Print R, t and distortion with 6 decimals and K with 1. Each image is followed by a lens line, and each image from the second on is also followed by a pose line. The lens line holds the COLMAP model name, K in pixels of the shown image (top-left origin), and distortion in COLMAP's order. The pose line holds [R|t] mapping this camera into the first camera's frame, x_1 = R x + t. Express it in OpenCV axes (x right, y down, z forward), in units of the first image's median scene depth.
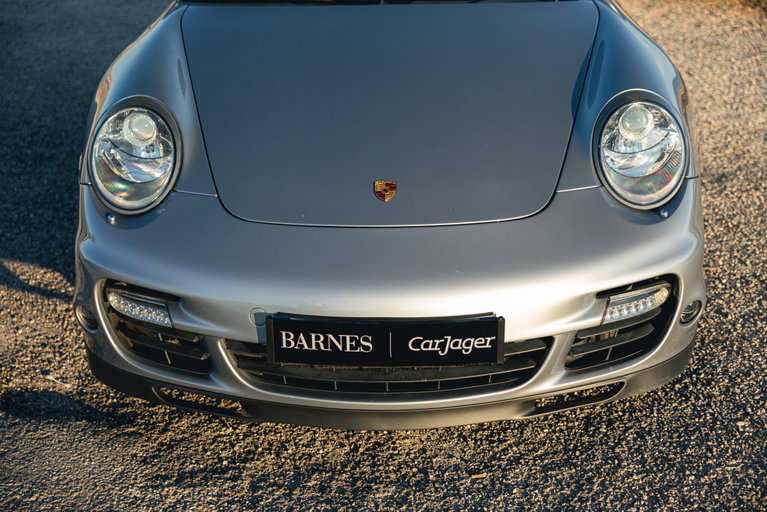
lens RADIAL K [[1090.1, 0, 383.5], [0, 1090.1, 256.0], [0, 0, 1]] dist [-0.029624, -0.023467]
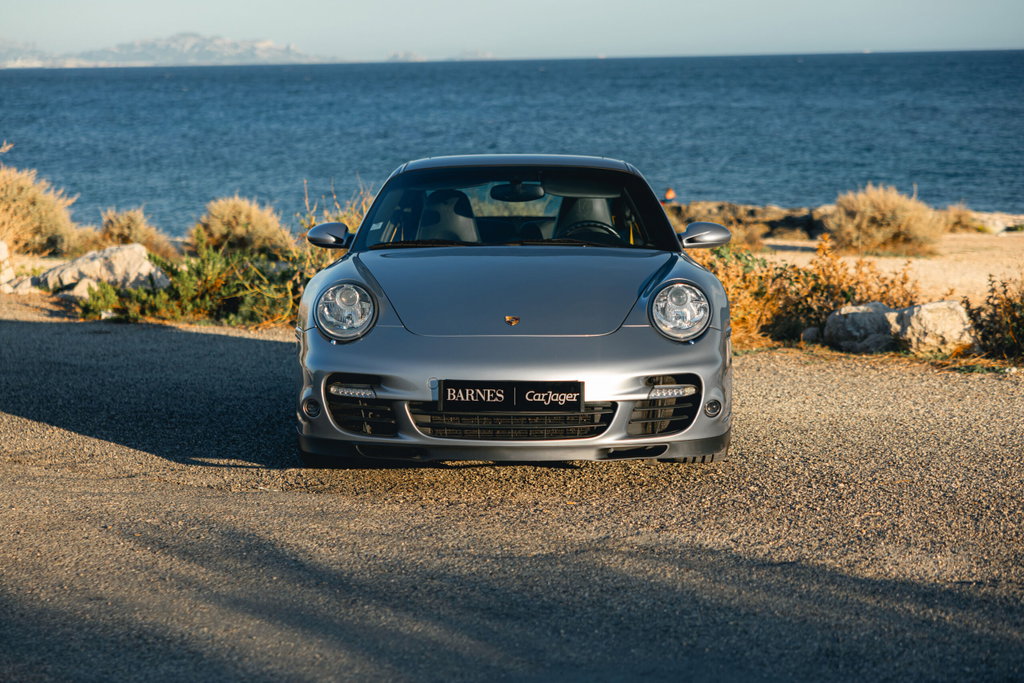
lens RADIAL K [[2059.6, 0, 512.0], [0, 2059.6, 341.5], [0, 0, 1]] dist [0.051310, 0.210322]
pose [[0.999837, 0.016461, 0.007461, -0.020921], [-0.013103, 0.944563, -0.328069, 0.963293], [-0.012448, 0.327918, 0.944624, -1.840241]]
